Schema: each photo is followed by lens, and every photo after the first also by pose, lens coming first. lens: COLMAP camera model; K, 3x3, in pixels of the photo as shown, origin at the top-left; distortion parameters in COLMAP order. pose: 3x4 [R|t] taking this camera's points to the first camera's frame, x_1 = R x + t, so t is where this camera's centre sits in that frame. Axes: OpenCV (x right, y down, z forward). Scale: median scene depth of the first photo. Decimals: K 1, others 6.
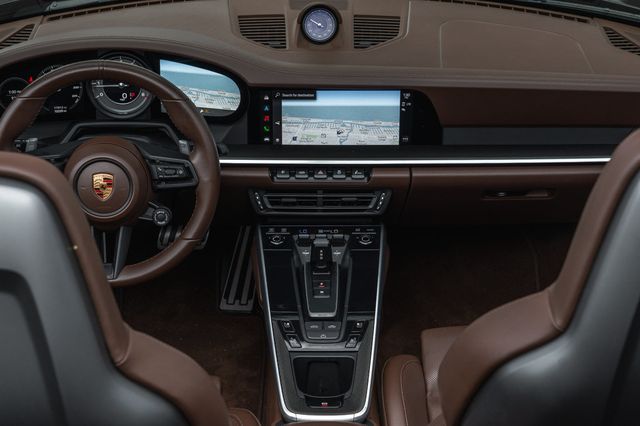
lens RADIAL K [[1320.6, 0, 289.8], [0, 1320.6, 222.6], [0, 0, 1]] dist [0.130961, 0.000000]
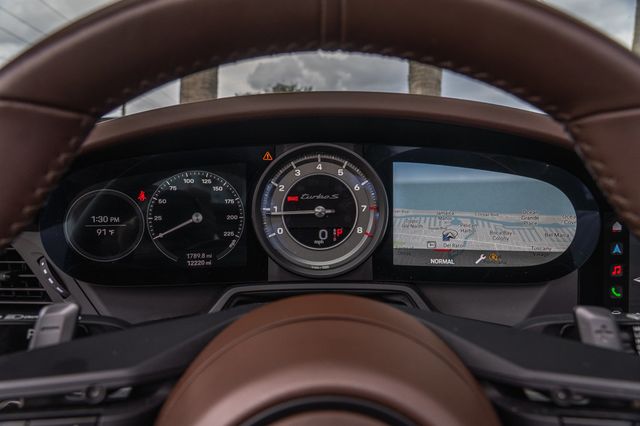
lens RADIAL K [[450.5, 0, 321.2], [0, 450.5, 214.5], [0, 0, 1]] dist [-0.013454, 0.006386]
pose [[0.999938, -0.007795, 0.007955, -0.128011], [0.009890, 0.949930, -0.312307, -0.047606], [-0.005122, 0.312367, 0.949948, 0.834338]]
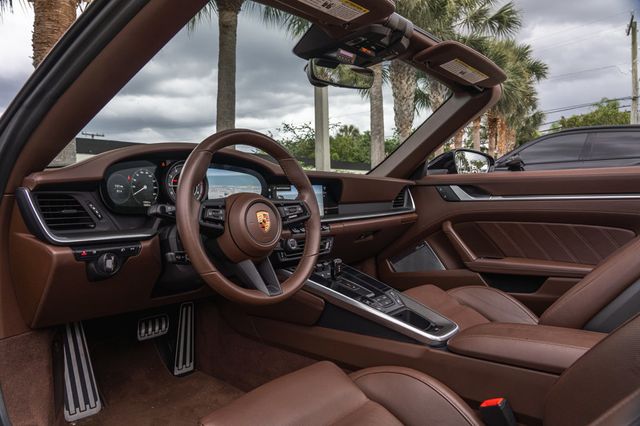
lens RADIAL K [[441.5, 0, 315.5], [0, 441.5, 217.9], [0, 0, 1]] dist [-0.018801, 0.007184]
pose [[0.649446, -0.054460, 0.758455, -0.392684], [0.319245, 0.924798, -0.206958, 0.067711], [-0.690147, 0.376541, 0.617992, 0.632584]]
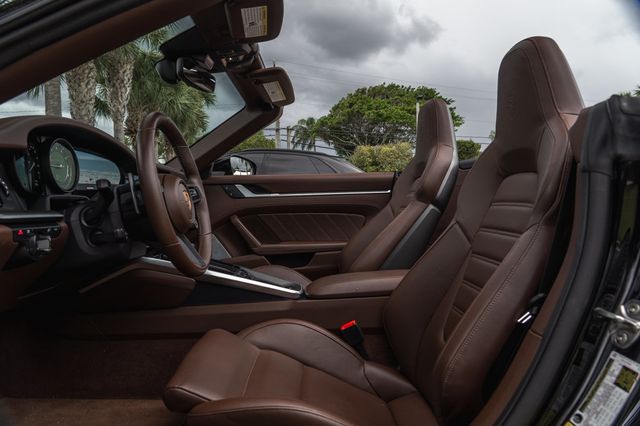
lens RADIAL K [[441.5, 0, 313.5], [0, 441.5, 213.3], [0, 0, 1]] dist [-0.018801, 0.007184]
pose [[-0.028982, -0.024889, 0.999270, -0.552674], [0.413335, 0.909919, 0.034651, 0.021915], [-0.910118, 0.414038, -0.016084, 0.807450]]
